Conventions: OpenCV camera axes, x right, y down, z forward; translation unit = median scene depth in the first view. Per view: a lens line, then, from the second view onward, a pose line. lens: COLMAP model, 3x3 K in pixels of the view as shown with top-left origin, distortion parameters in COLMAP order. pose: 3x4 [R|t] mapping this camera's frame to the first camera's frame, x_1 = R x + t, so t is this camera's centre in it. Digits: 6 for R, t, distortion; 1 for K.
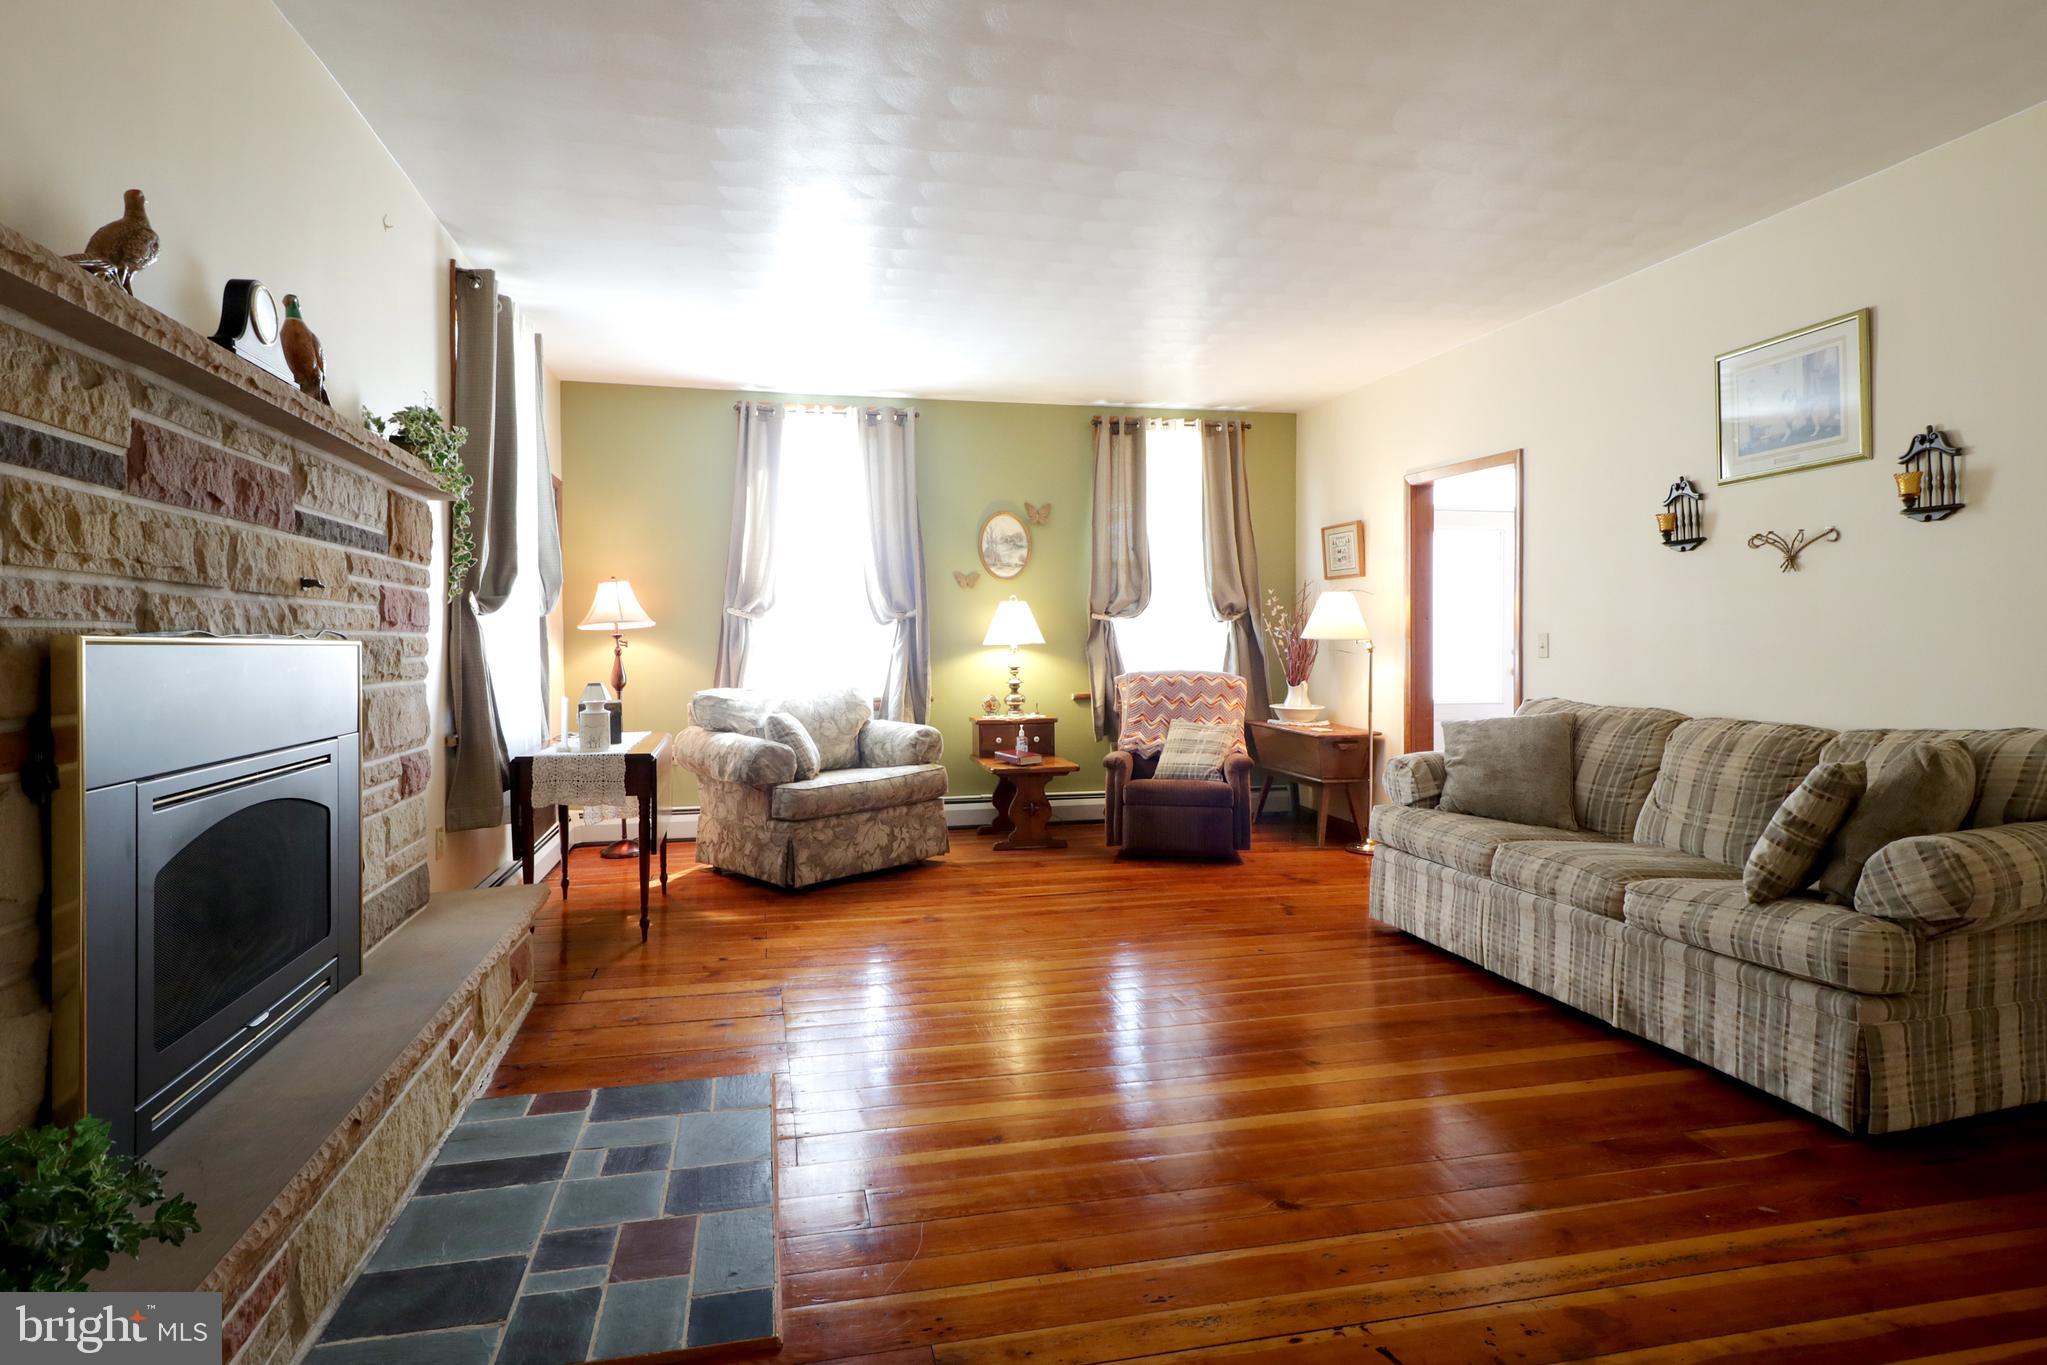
lens RADIAL K [[1132.5, 0, 1021.0], [0, 1132.5, 648.6], [0, 0, 1]] dist [0.002096, 0.000218]
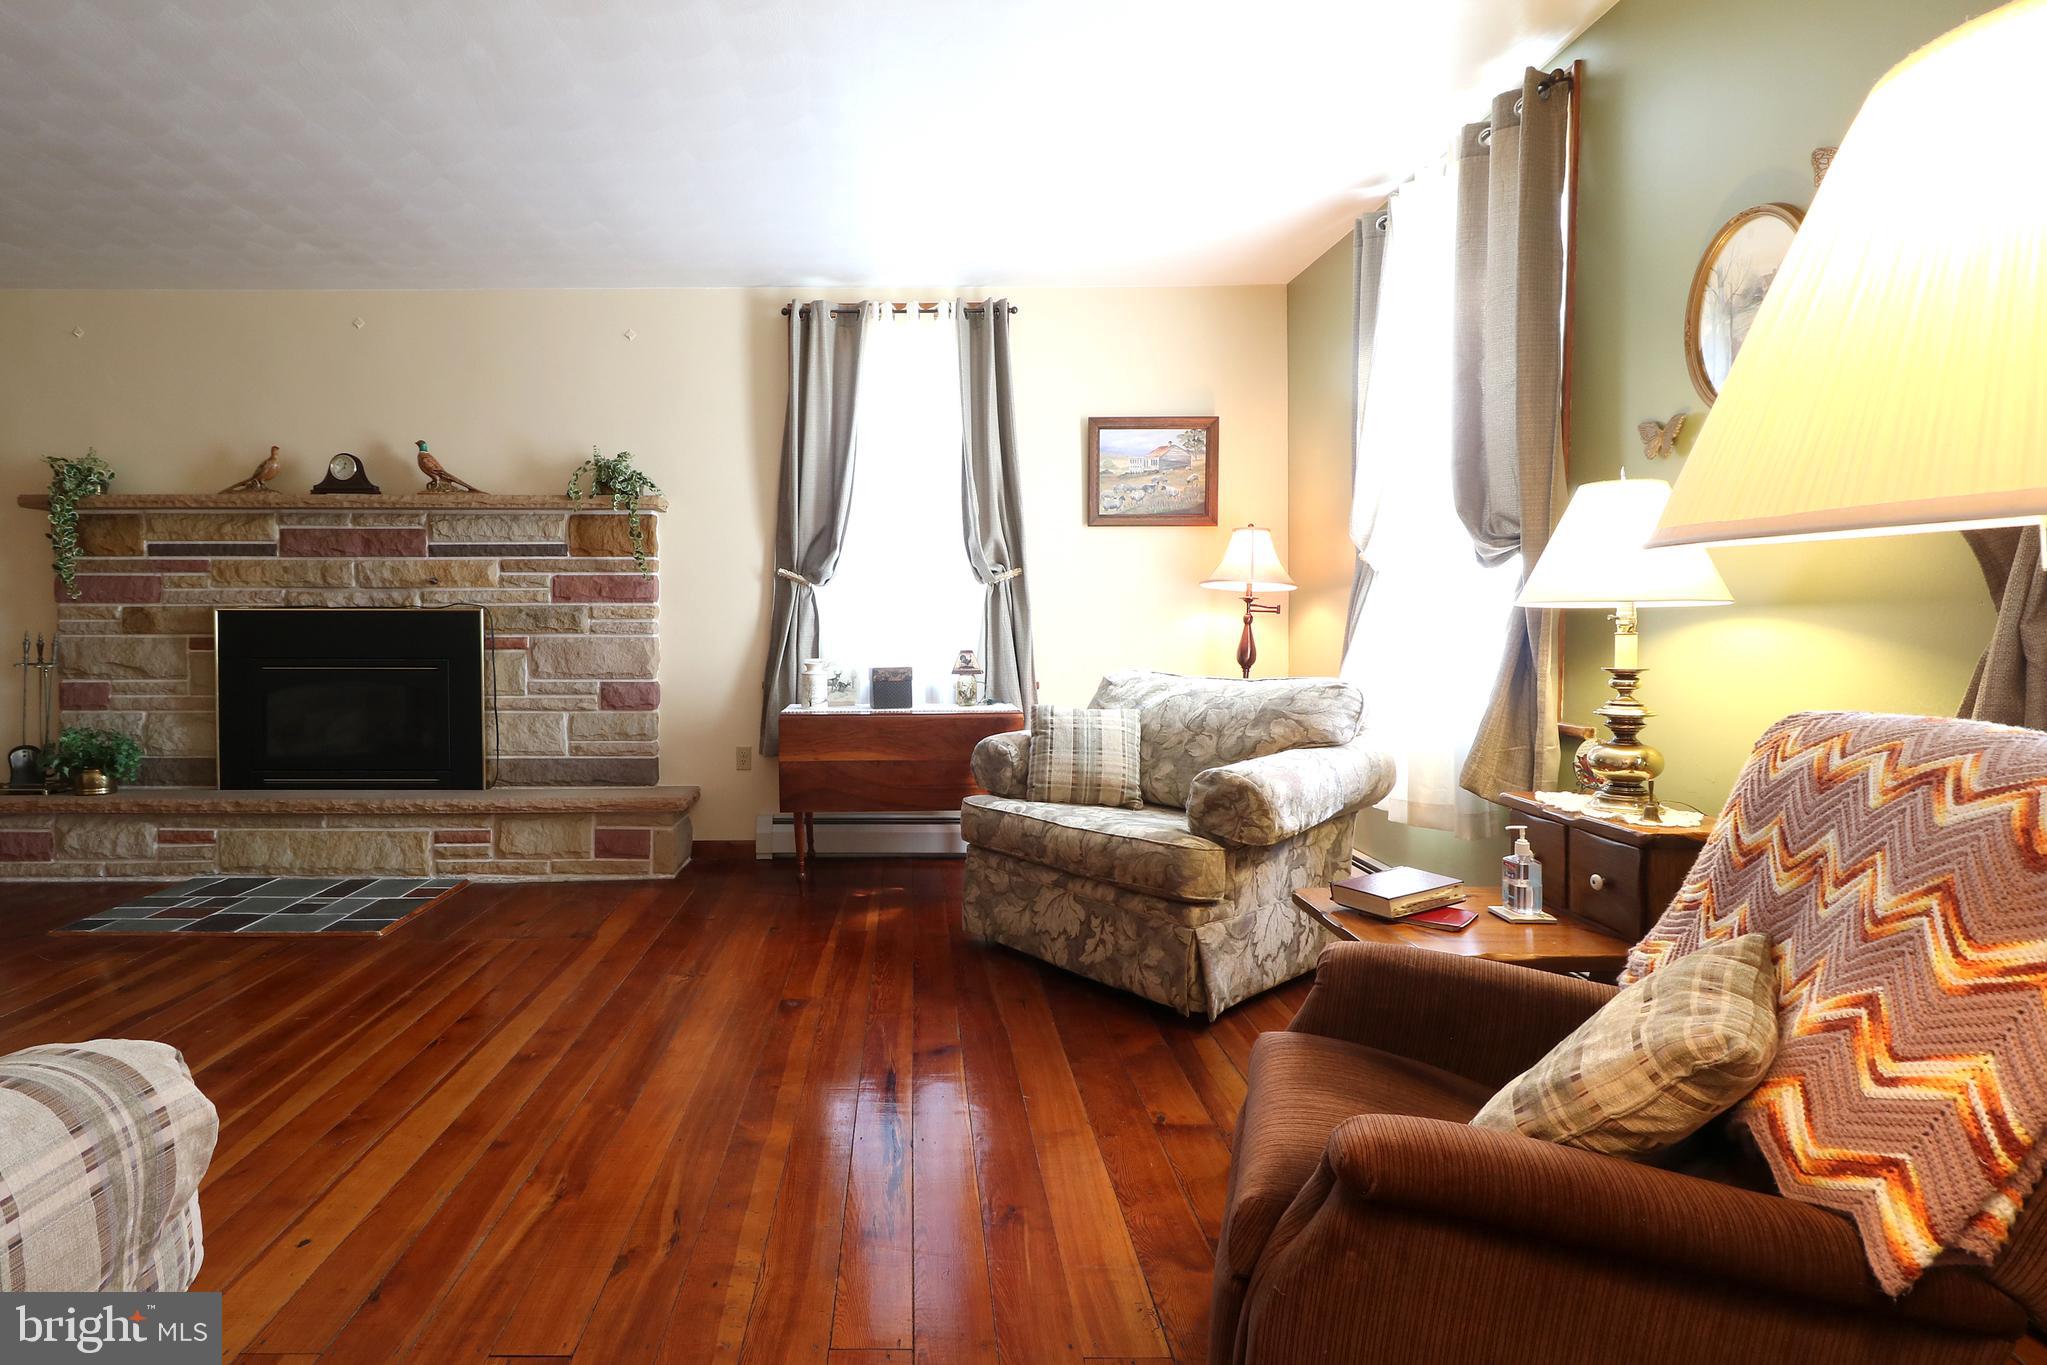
lens RADIAL K [[1016.4, 0, 891.3], [0, 1016.4, 656.7], [0, 0, 1]] dist [-0.000575, 0.000475]
pose [[-0.239840, 0.040795, -0.969955, 0.366644], [-0.002821, 0.999083, 0.042718, -0.000723], [0.970808, 0.012981, -0.239505, 0.878620]]
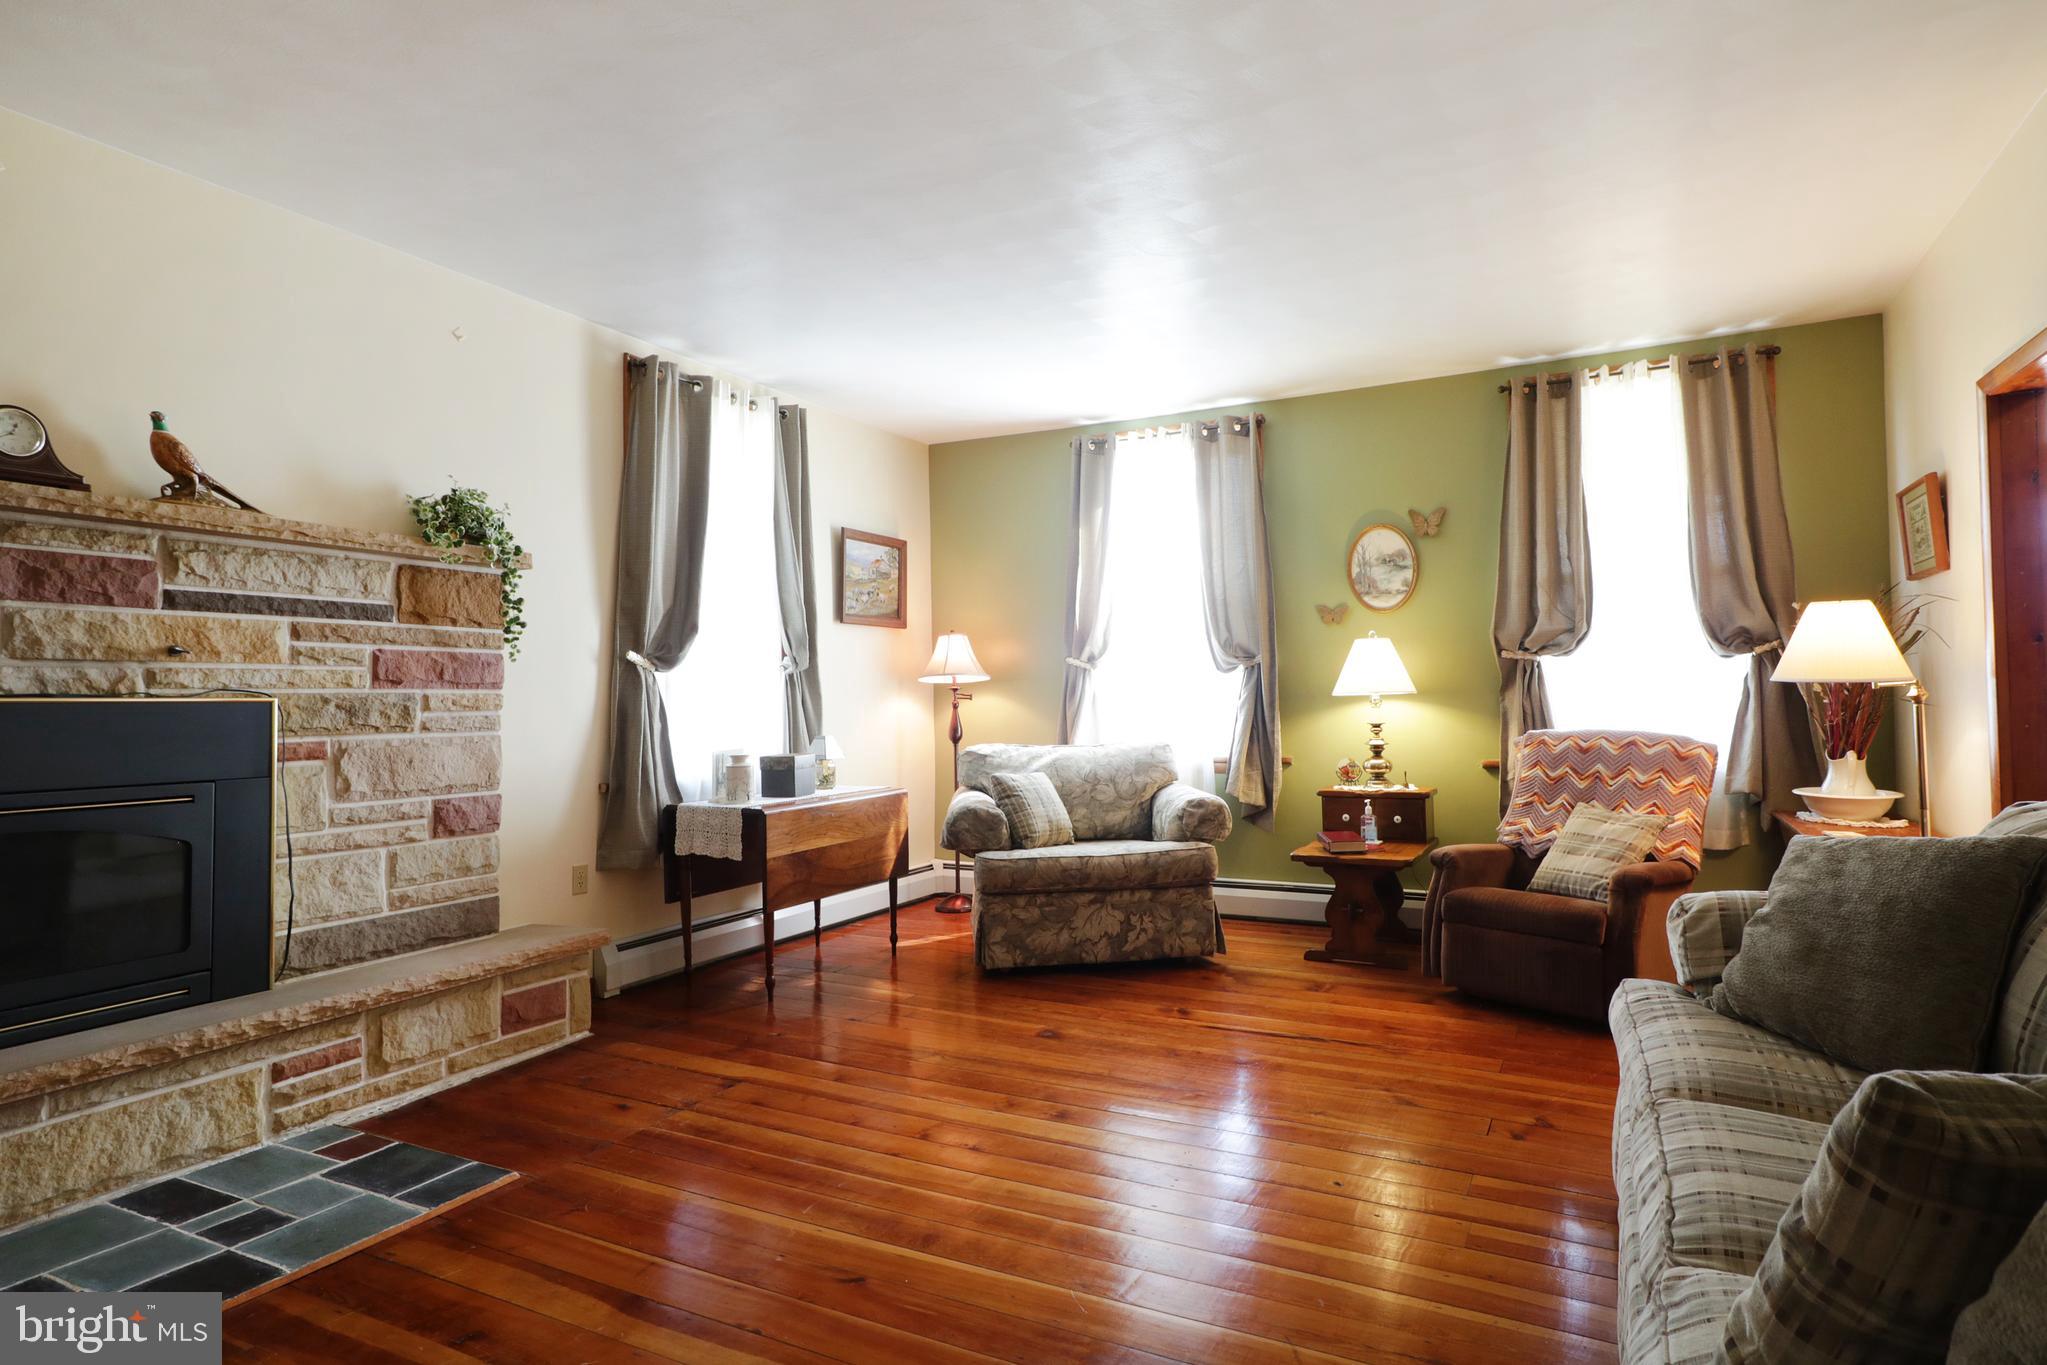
lens RADIAL K [[1120.5, 0, 1030.3], [0, 1120.5, 670.8], [0, 0, 1]] dist [0.004152, 0.001177]
pose [[0.761092, -0.021521, -0.648287, 0.319724], [0.004697, 0.999606, -0.027670, 0.000365], [0.648627, 0.018014, 0.760893, 0.272773]]
